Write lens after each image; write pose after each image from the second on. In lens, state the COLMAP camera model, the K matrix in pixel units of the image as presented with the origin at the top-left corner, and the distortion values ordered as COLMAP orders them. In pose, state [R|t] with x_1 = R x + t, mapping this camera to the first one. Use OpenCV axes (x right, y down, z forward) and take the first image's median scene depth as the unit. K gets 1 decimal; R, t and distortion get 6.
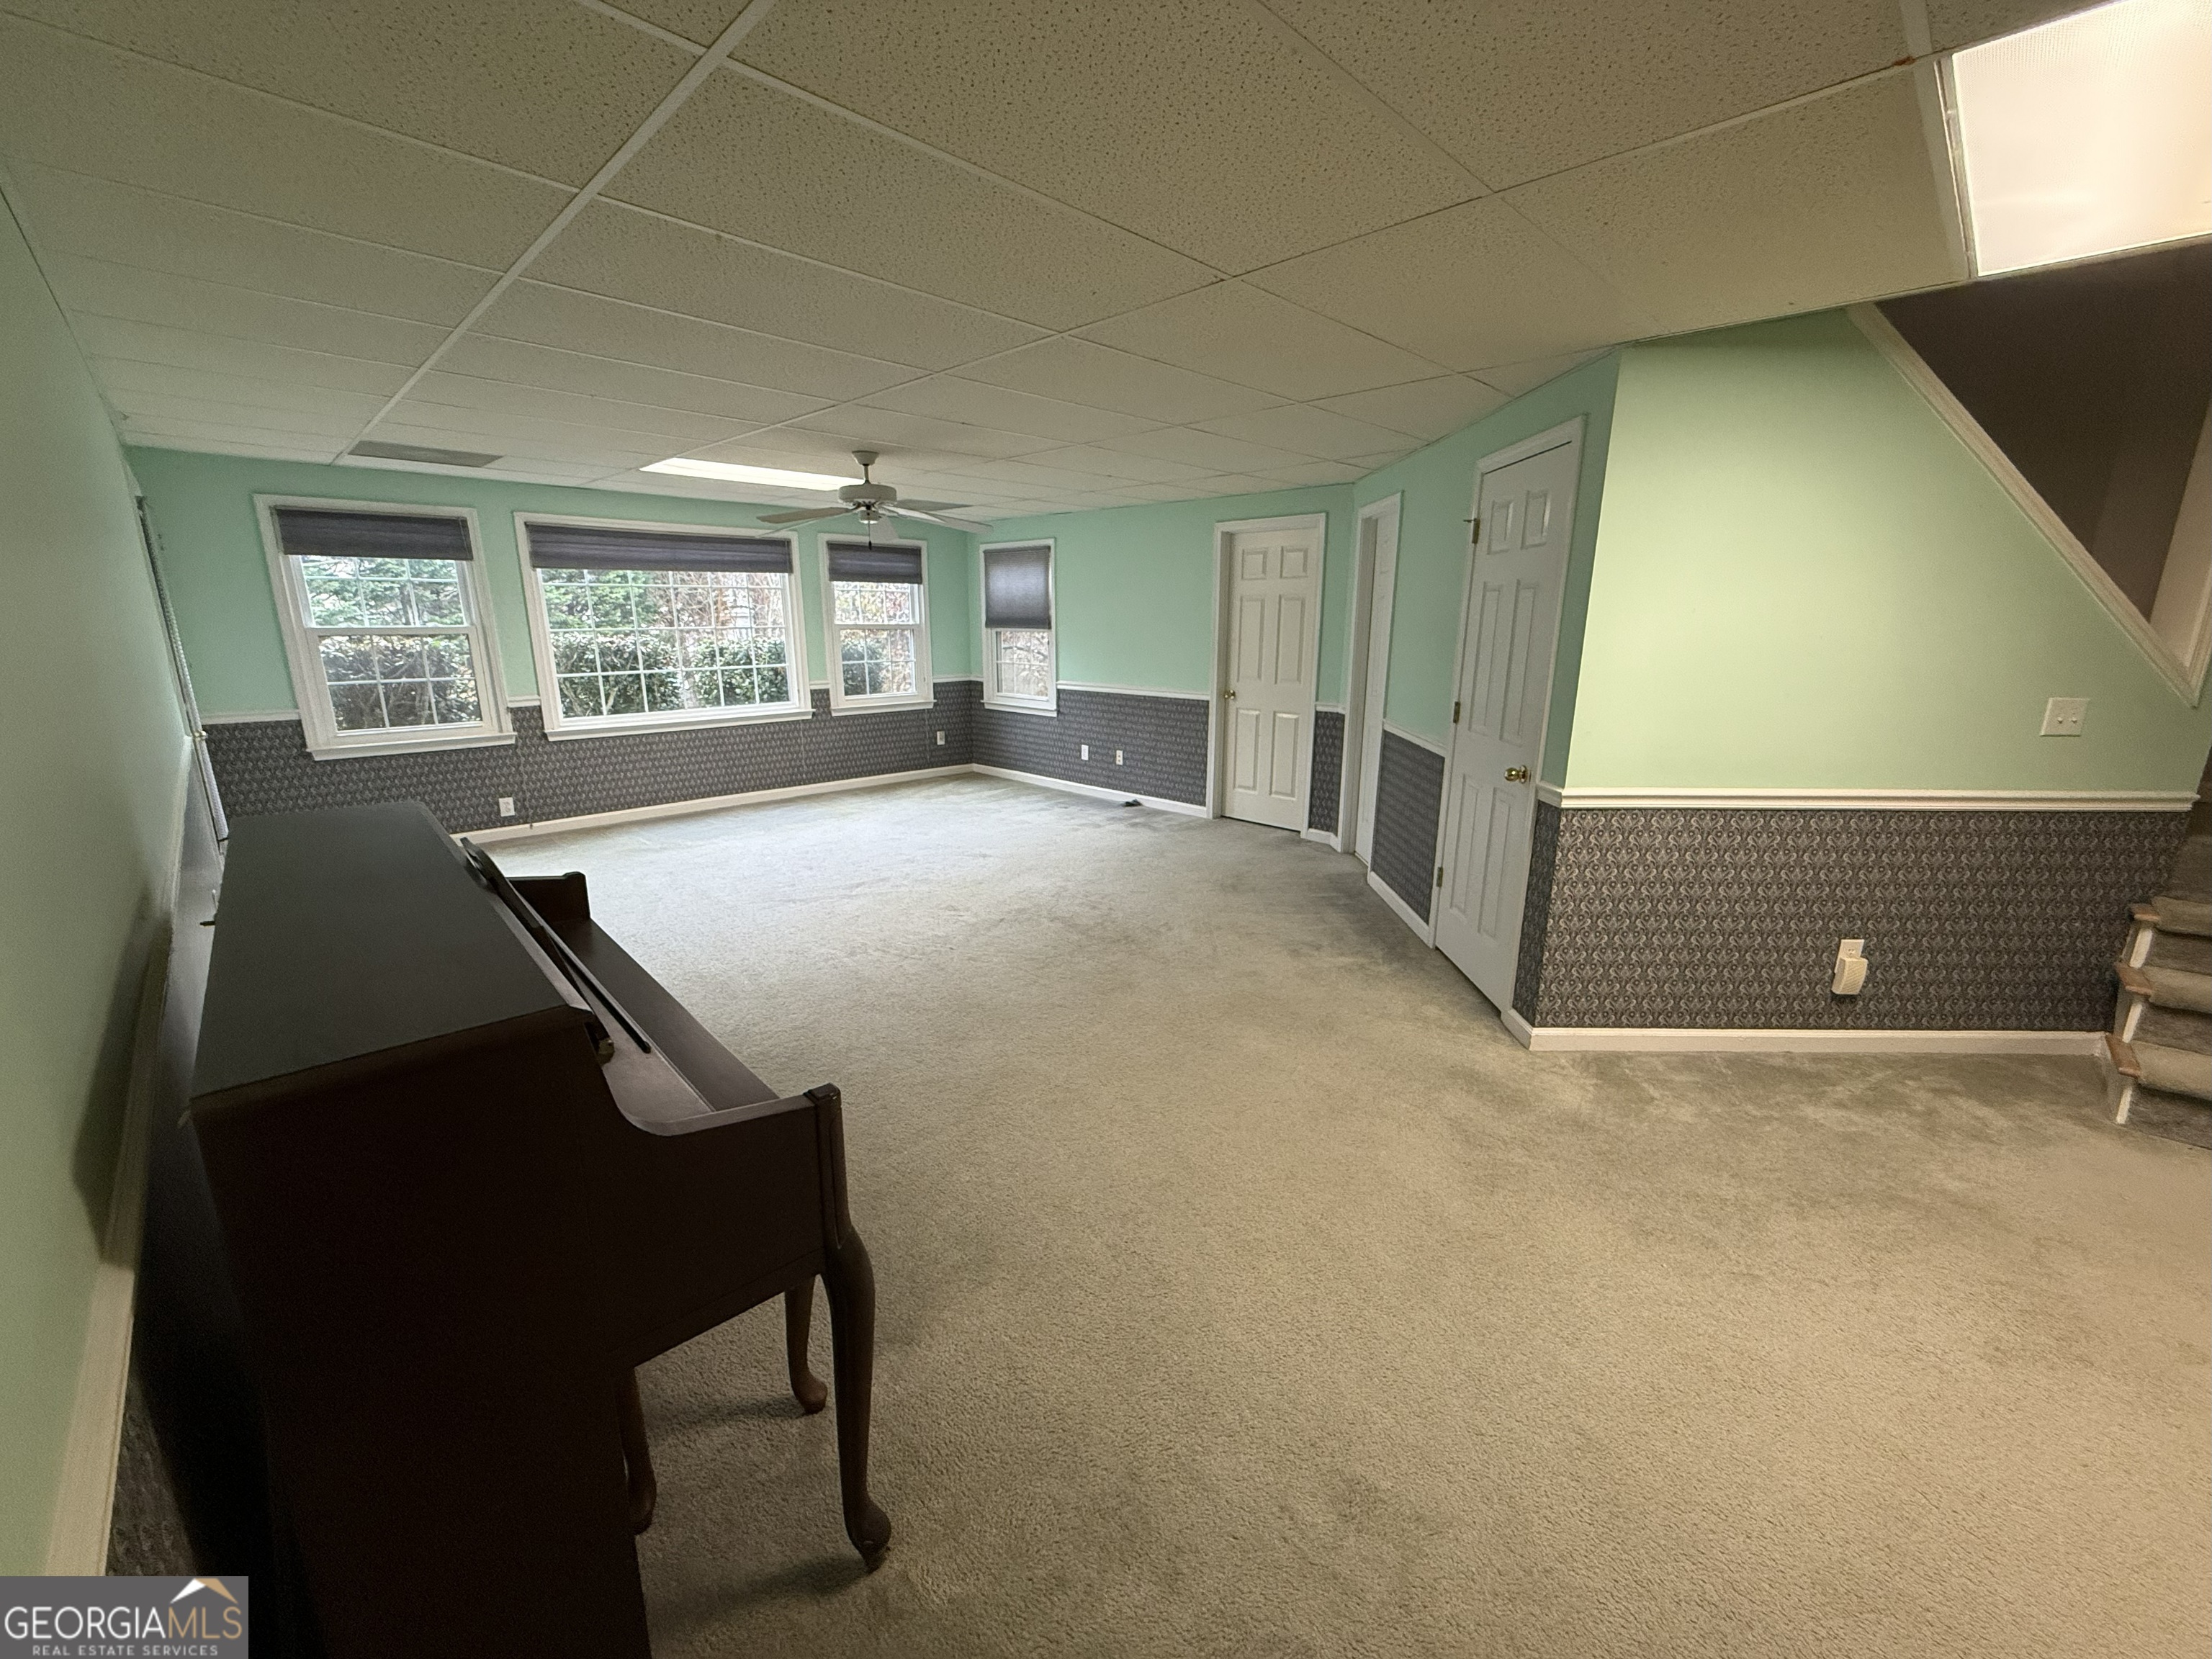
lens RADIAL K [[879.0, 0, 1108.2], [0, 879.0, 822.9], [0, 0, 1]] dist [-0.001106, 0.000485]
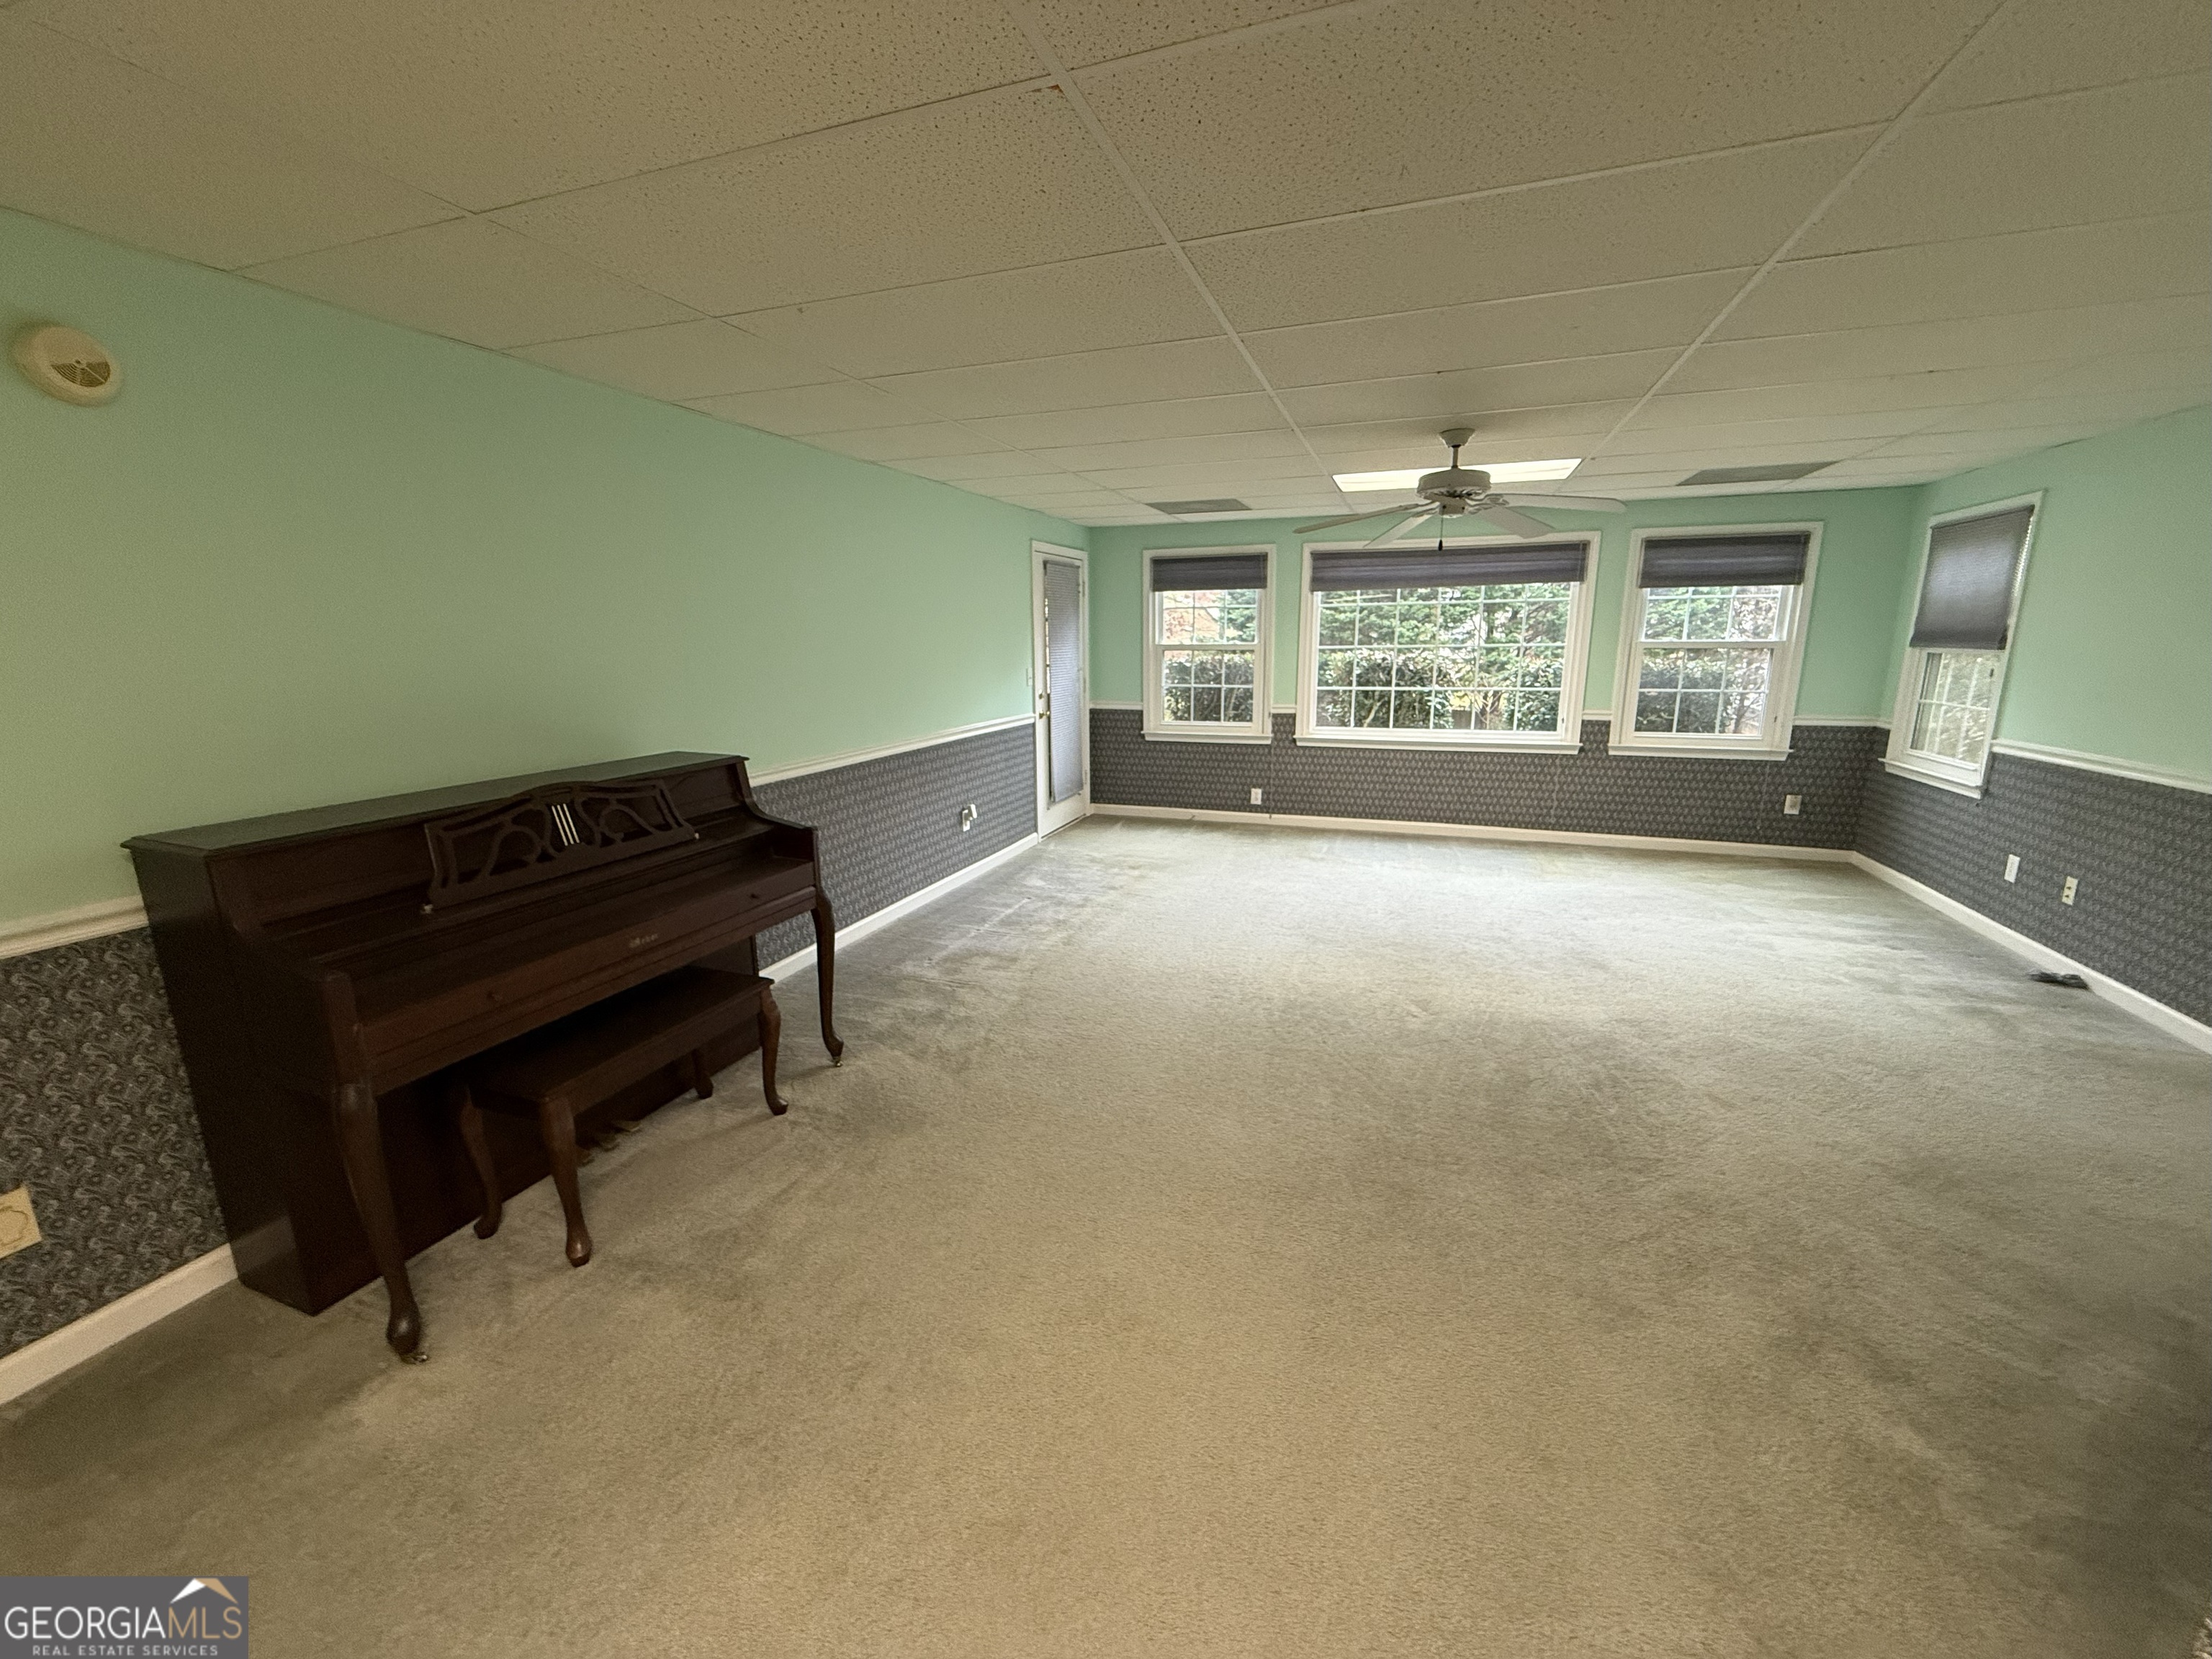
lens RADIAL K [[879.0, 0, 1103.1], [0, 879.0, 834.9], [0, 0, 1]] dist [-0.001106, 0.000485]
pose [[0.426062, 0.194086, -0.883630, 0.240294], [-0.199159, 0.972878, 0.117660, -0.056278], [0.882500, 0.125853, 0.453160, 0.248225]]
